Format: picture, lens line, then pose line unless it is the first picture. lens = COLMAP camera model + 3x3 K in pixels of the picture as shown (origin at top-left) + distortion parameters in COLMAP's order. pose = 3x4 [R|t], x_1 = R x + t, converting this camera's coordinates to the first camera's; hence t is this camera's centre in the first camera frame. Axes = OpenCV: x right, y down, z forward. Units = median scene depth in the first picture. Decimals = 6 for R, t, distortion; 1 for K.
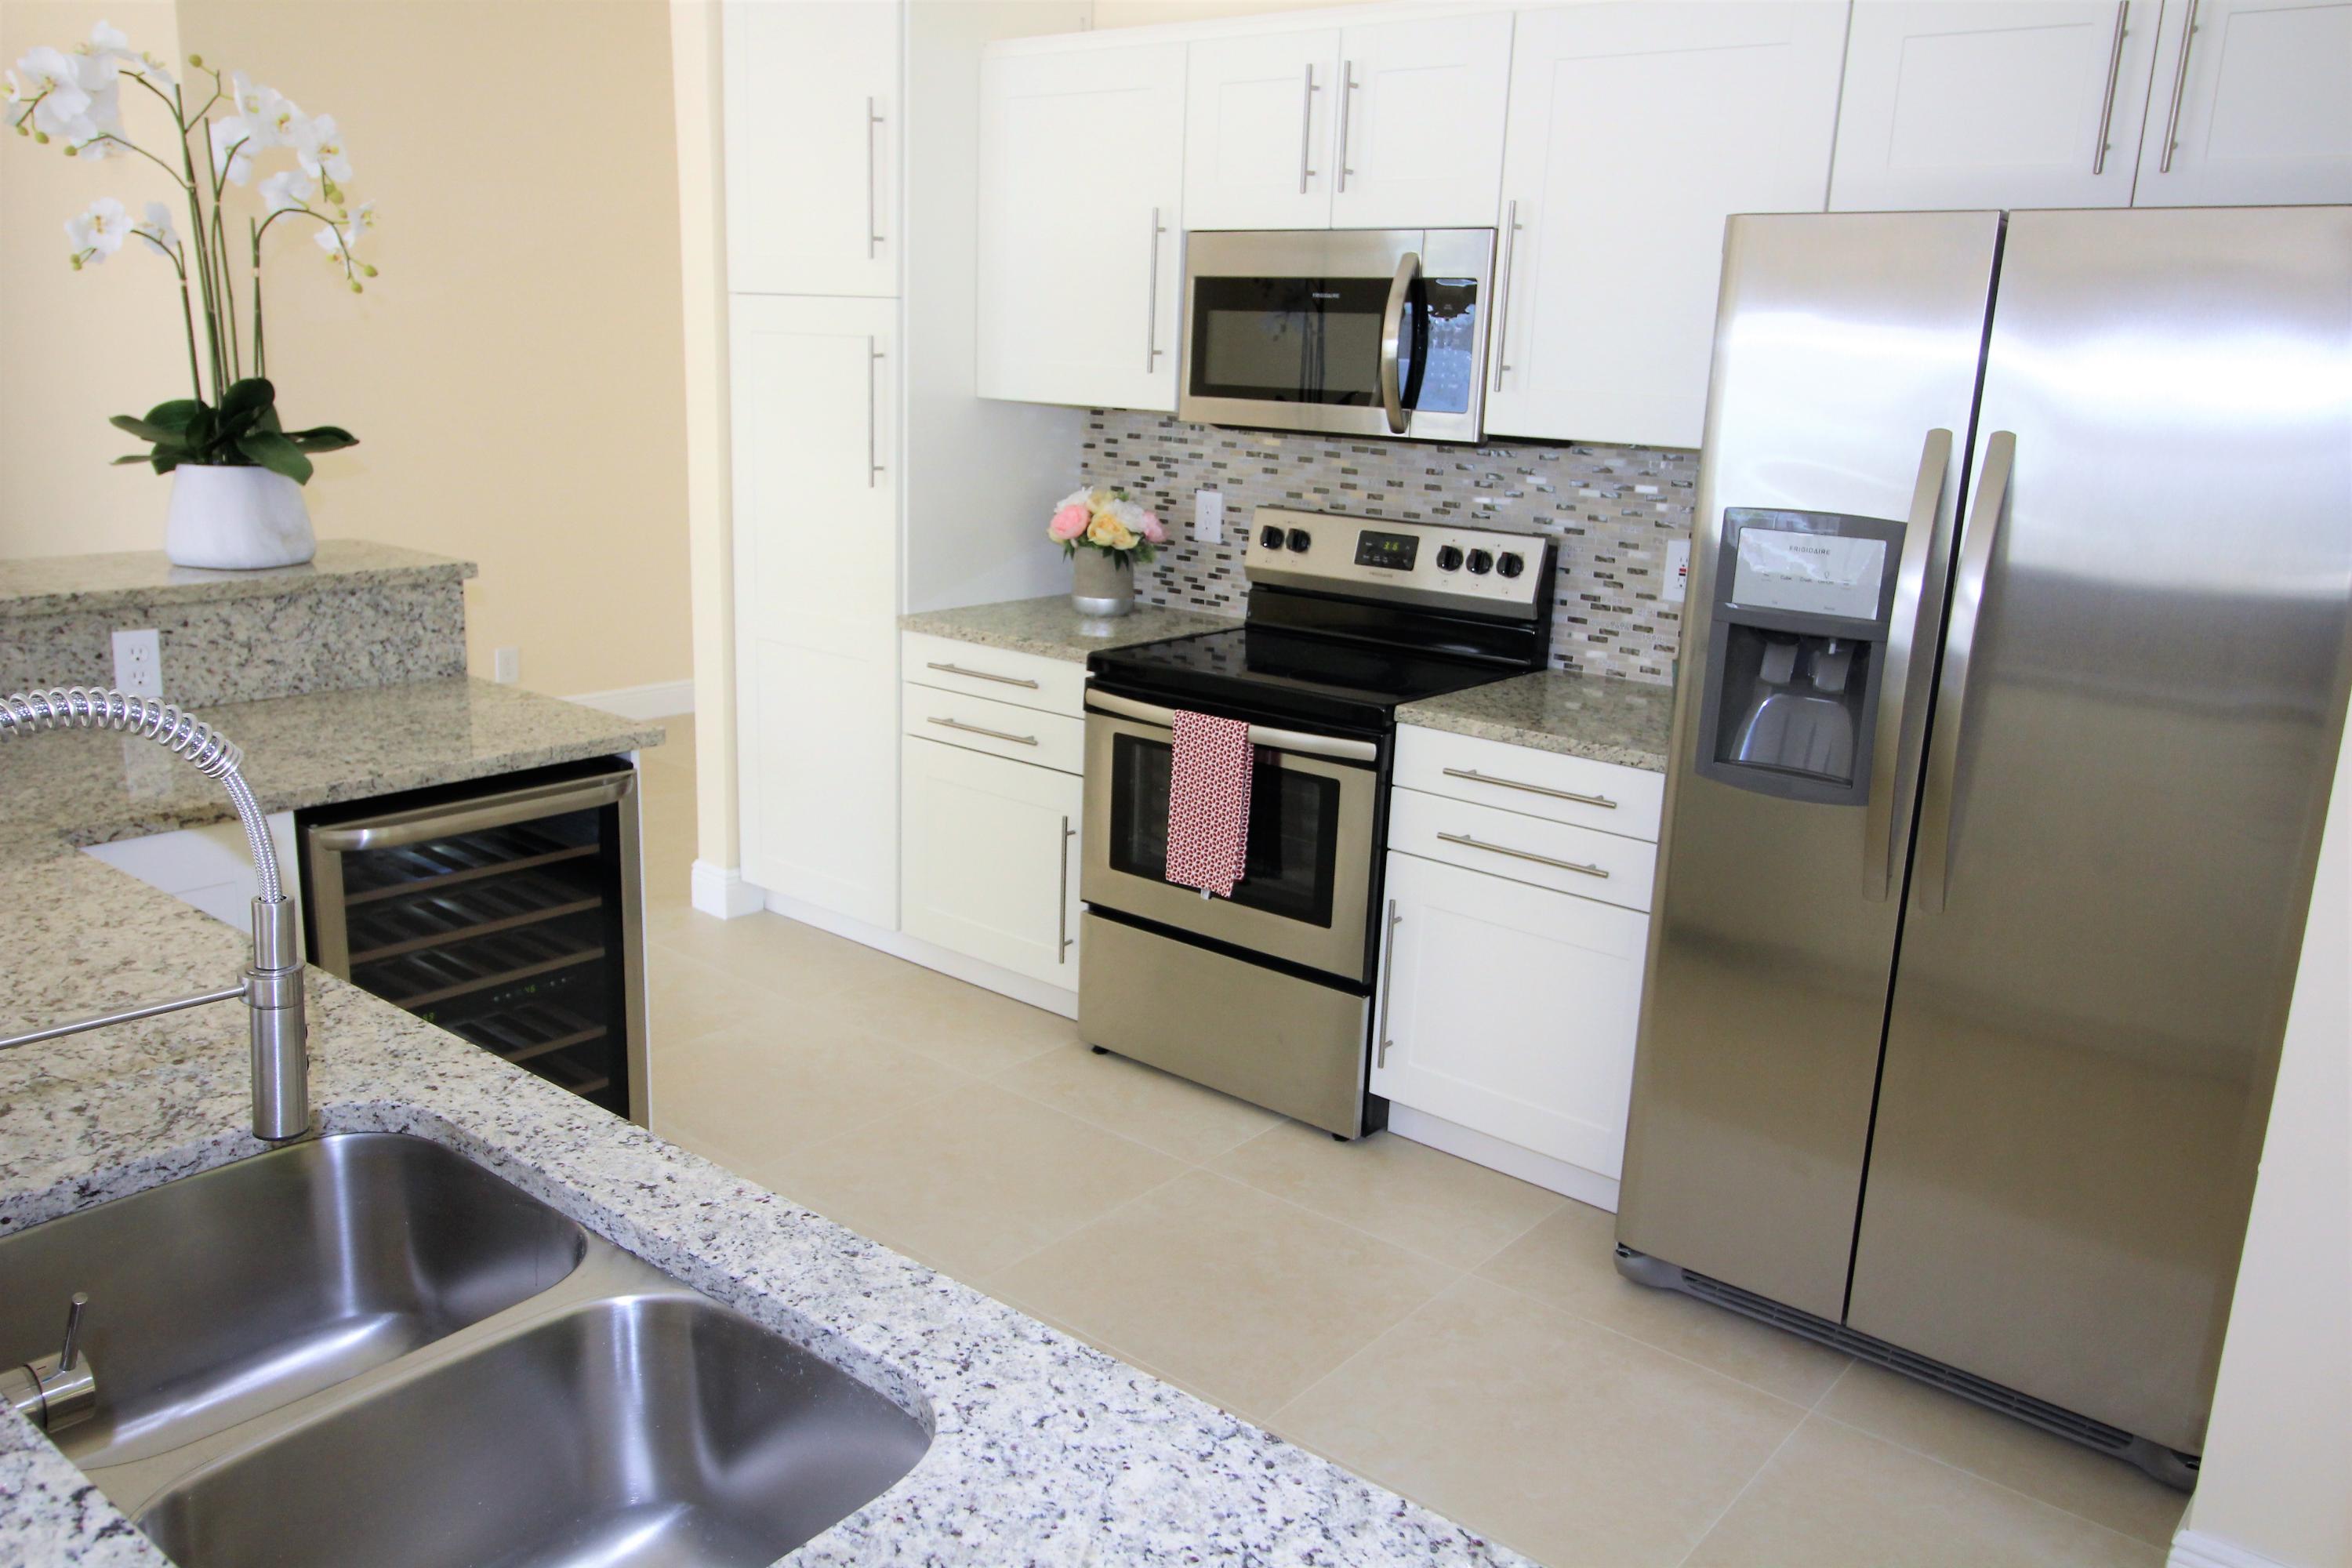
lens RADIAL K [[1804.3, 0, 1176.0], [0, 1804.3, 784.0], [0, 0, 1]] dist [-0.000193, -0.004555]
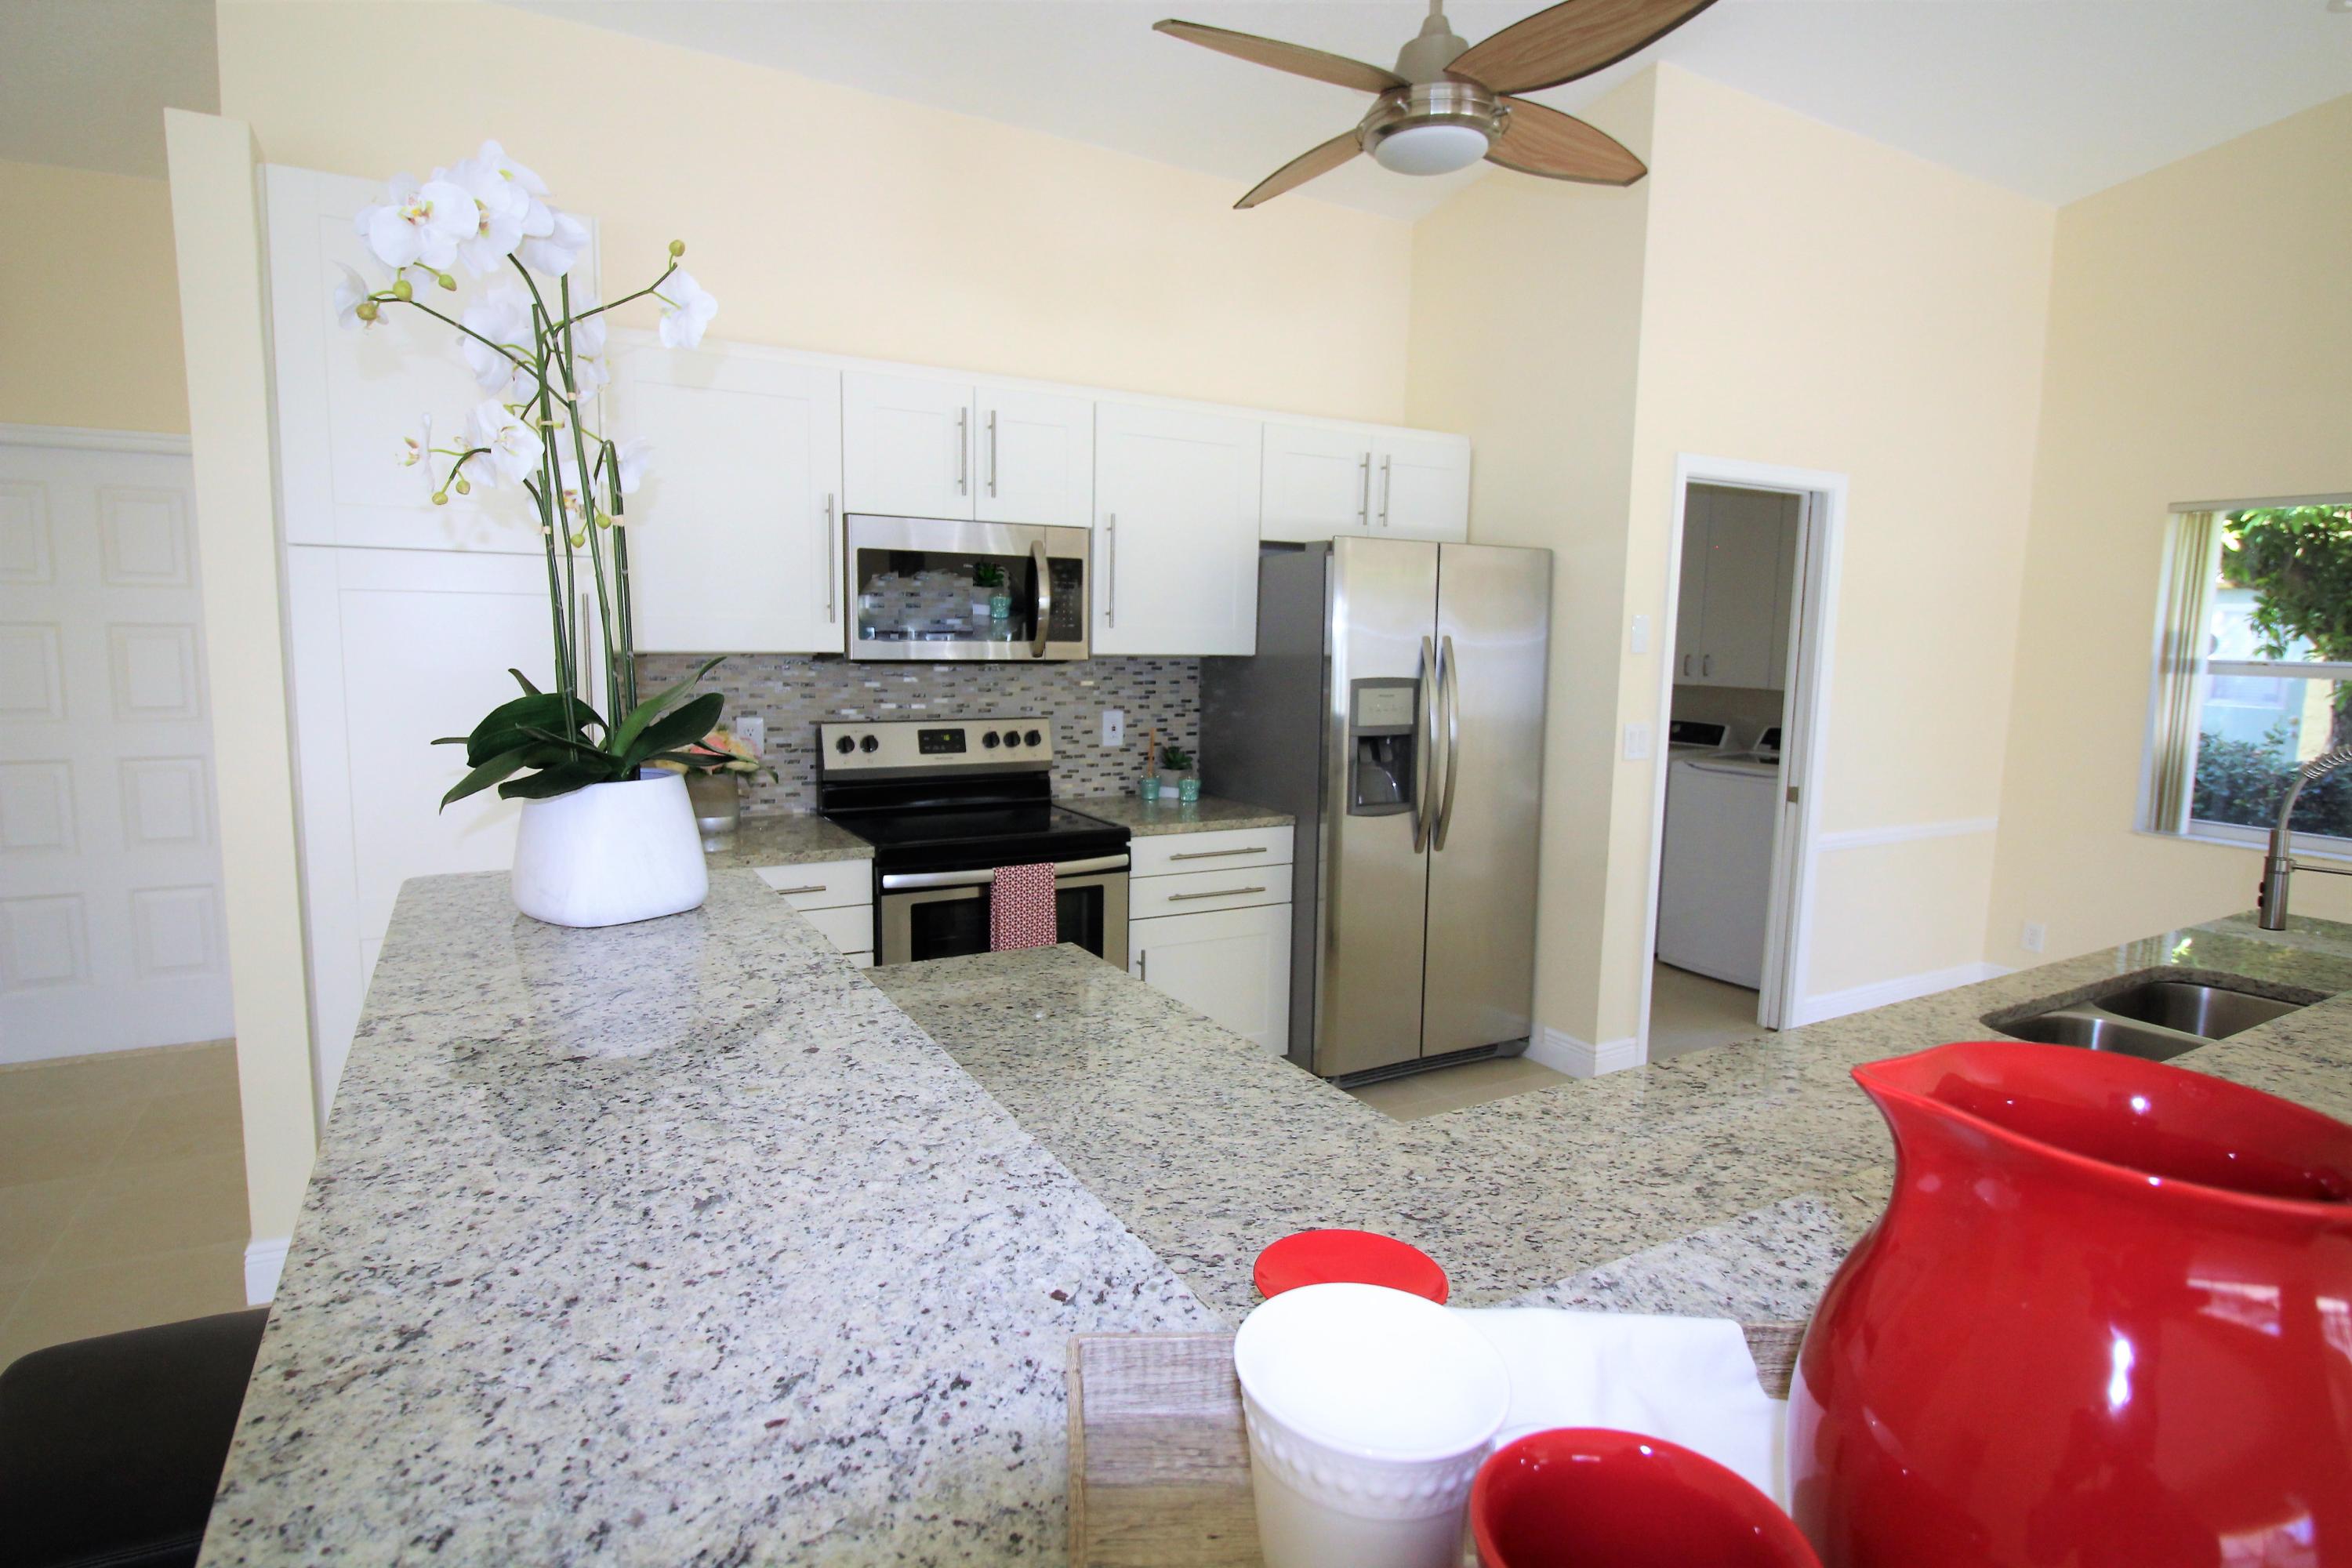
lens RADIAL K [[1208.0, 0, 1176.0], [0, 1208.0, 784.0], [0, 0, 1]] dist [-0.002364, -0.000621]
pose [[0.353453, -0.149601, 0.923412, -0.725057], [0.220054, 0.972725, 0.073361, -0.129793], [-0.909201, 0.177271, 0.376733, 0.493842]]
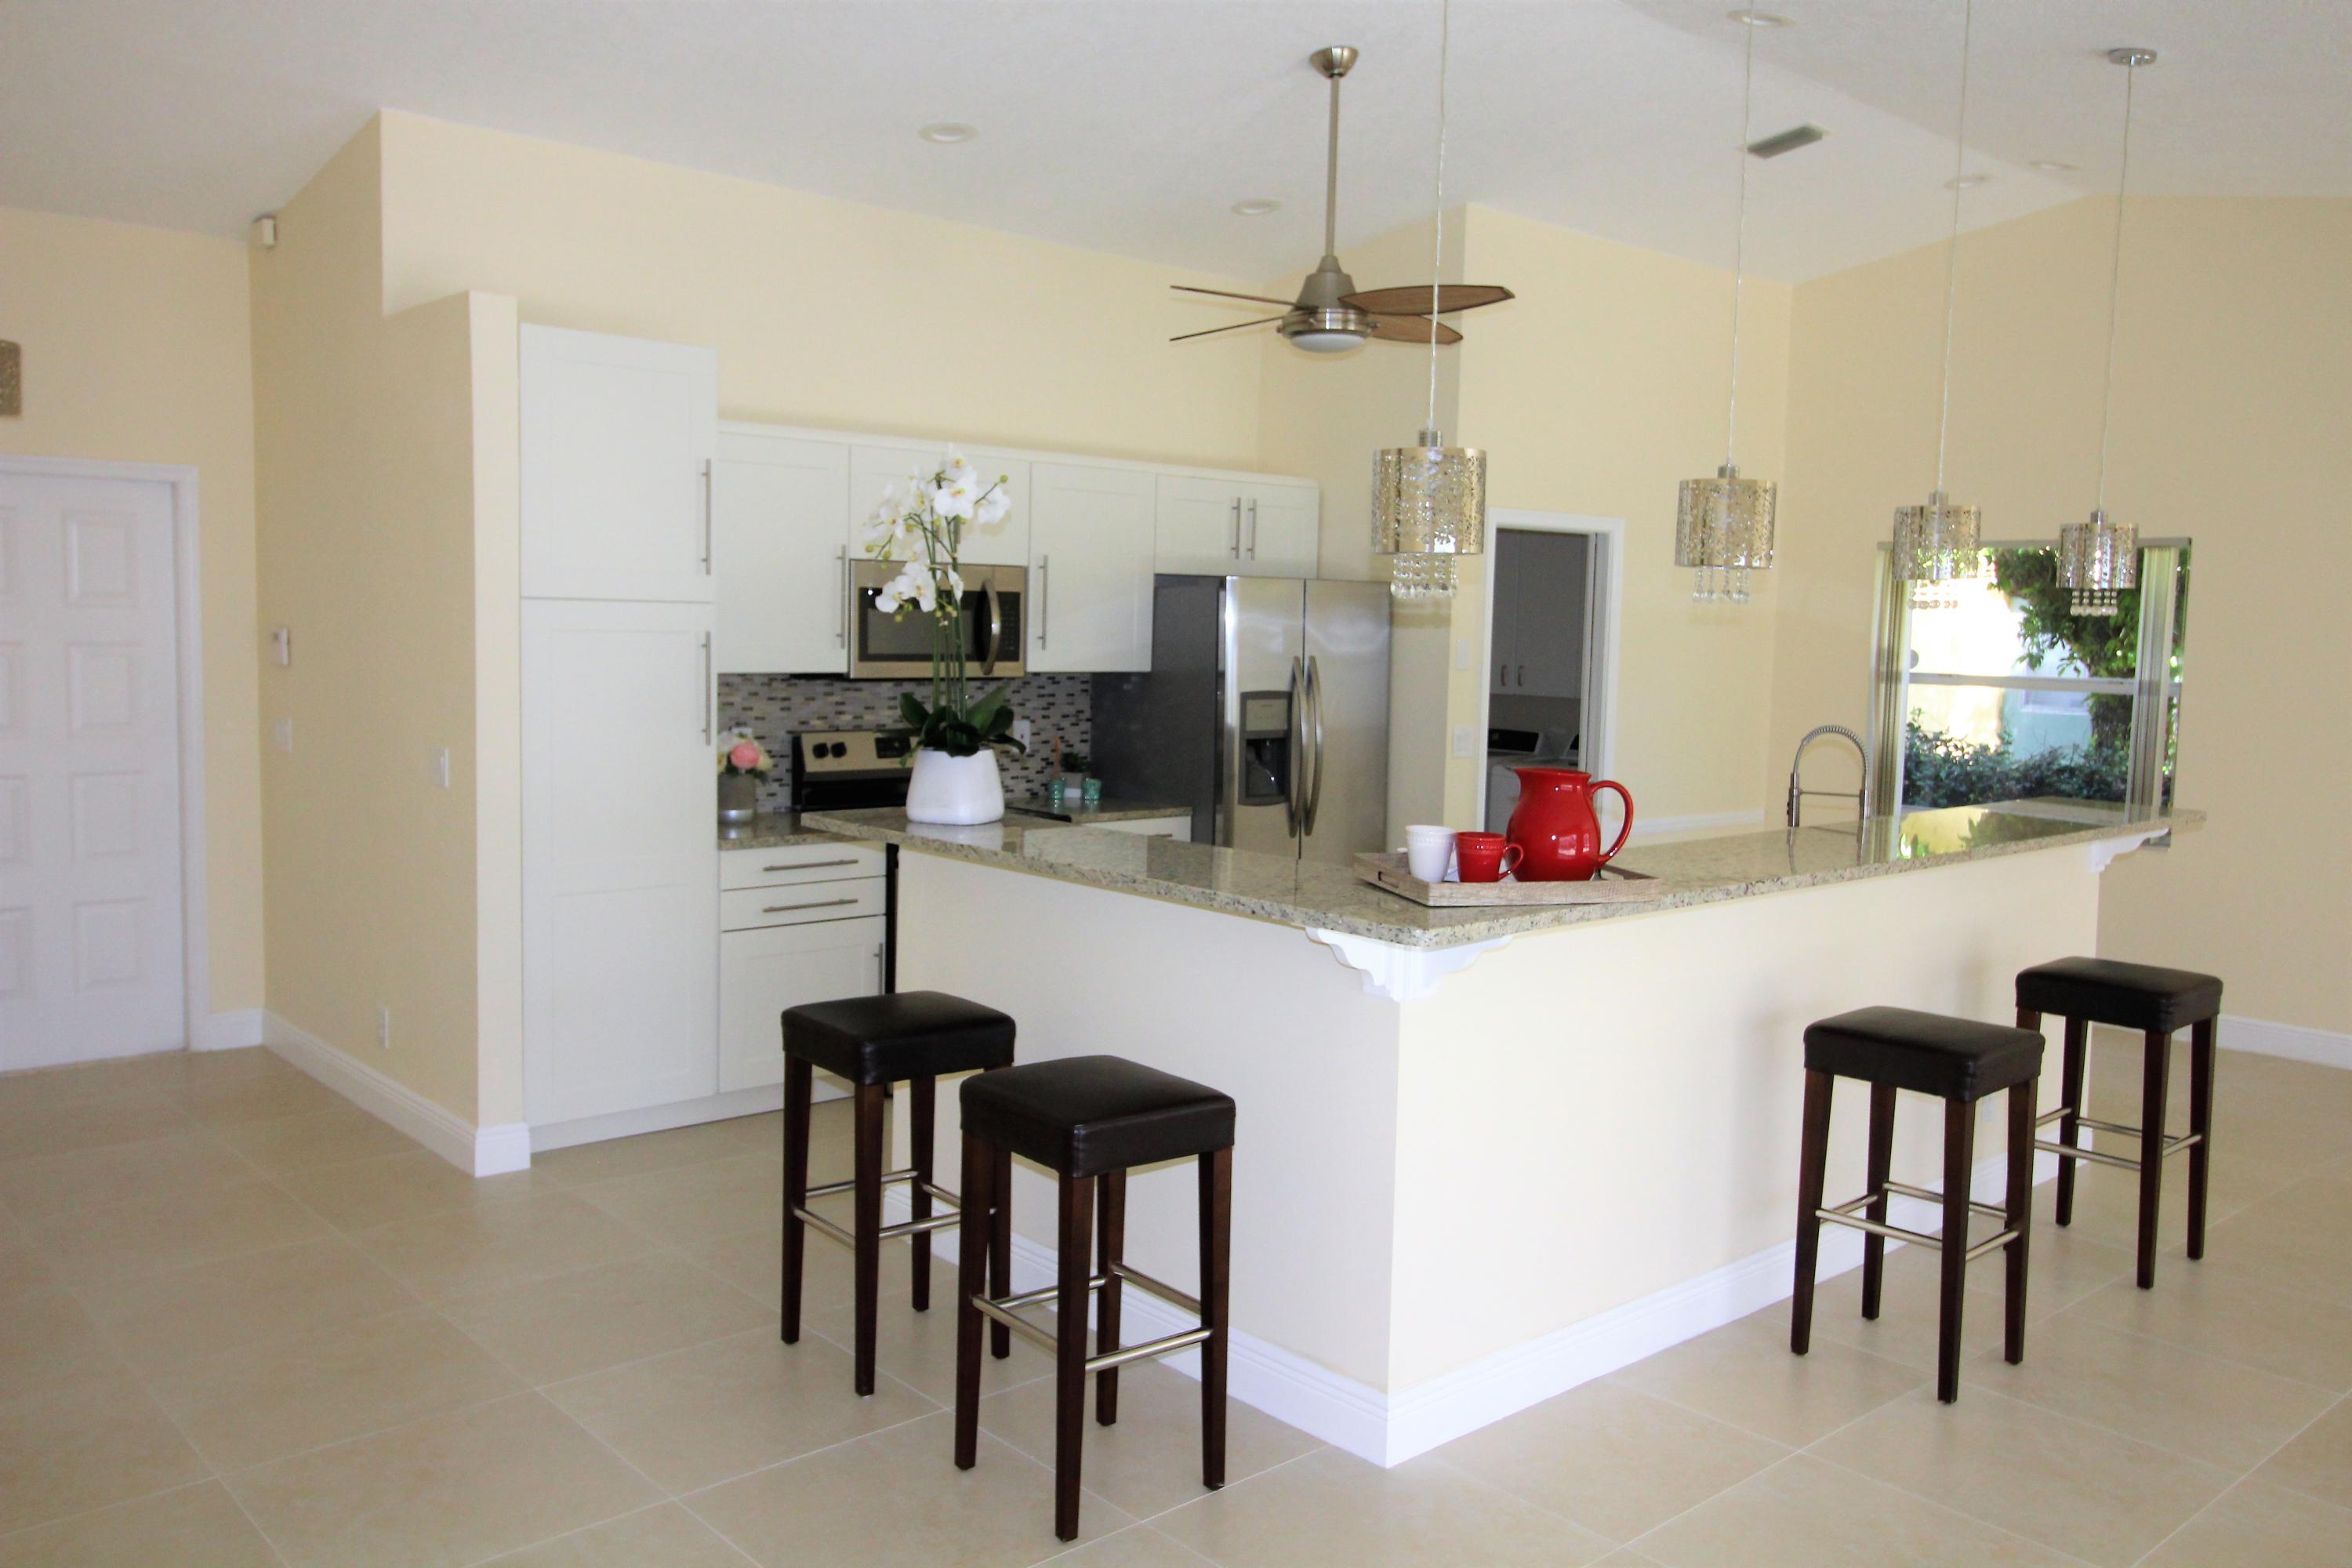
lens RADIAL K [[1853.8, 0, 1176.0], [0, 1853.8, 784.0], [0, 0, 1]] dist [-0.001023, -0.000336]
pose [[0.143024, -0.122708, 0.982083, -1.547019], [0.220662, 0.971261, 0.089220, -0.196579], [-0.964807, 0.203948, 0.165991, 0.495615]]
